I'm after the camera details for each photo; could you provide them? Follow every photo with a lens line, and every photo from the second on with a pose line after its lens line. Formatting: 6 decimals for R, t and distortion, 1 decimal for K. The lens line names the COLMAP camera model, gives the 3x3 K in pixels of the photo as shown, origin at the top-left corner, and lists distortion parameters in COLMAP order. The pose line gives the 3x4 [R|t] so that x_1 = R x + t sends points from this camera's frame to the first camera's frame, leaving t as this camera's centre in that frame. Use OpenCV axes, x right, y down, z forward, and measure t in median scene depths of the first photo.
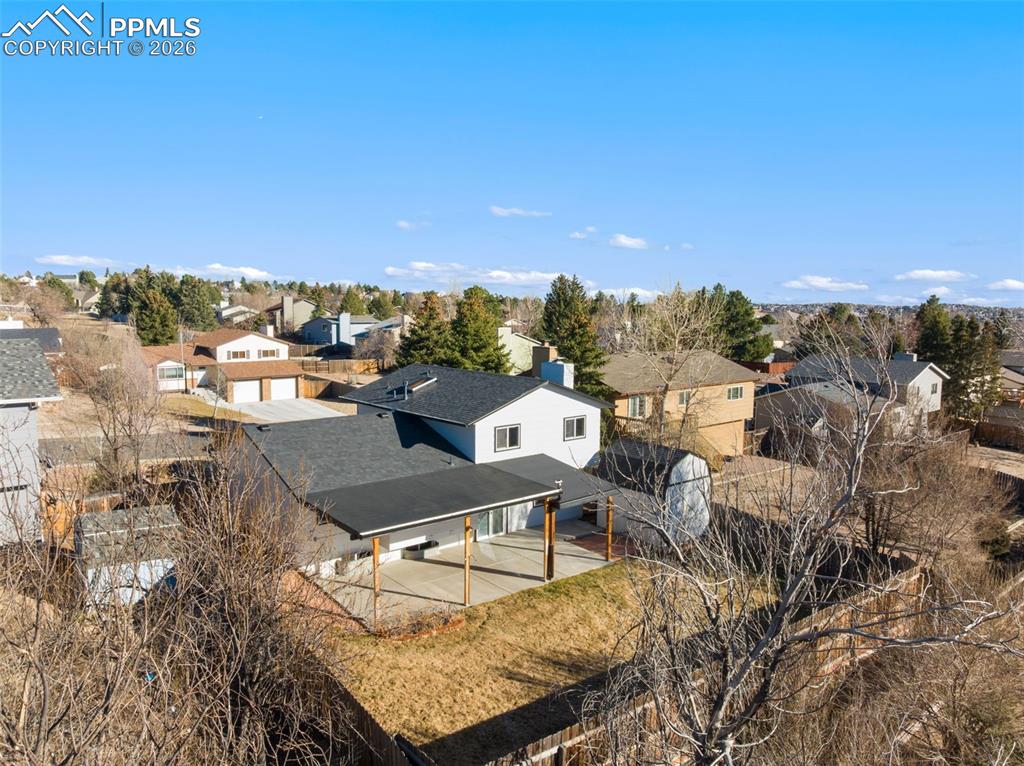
lens RADIAL K [[722.4, 0, 512.0], [0, 722.4, 383.0], [0, 0, 1]] dist [-0.011169, -0.034654]
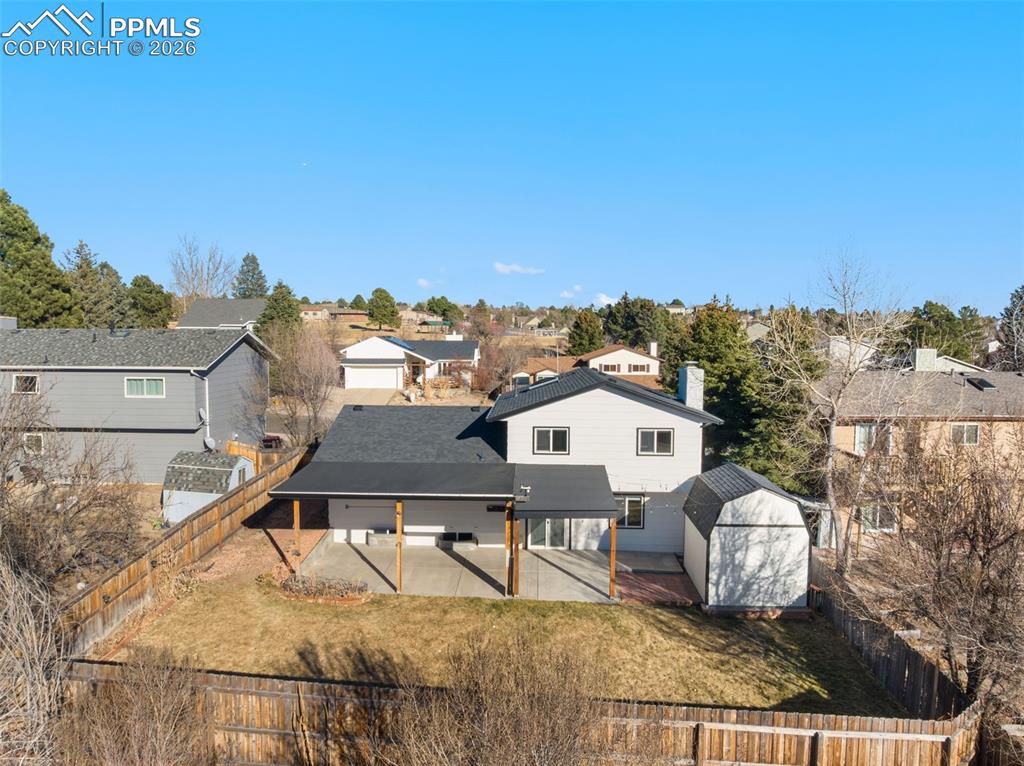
lens RADIAL K [[722.4, 0, 512.0], [0, 722.4, 383.0], [0, 0, 1]] dist [-0.011169, -0.034654]
pose [[0.739574, 0.044865, -0.671578, 0.547840], [-0.072983, 0.997238, -0.013751, 0.018964], [0.669106, 0.059184, 0.740806, 0.277836]]
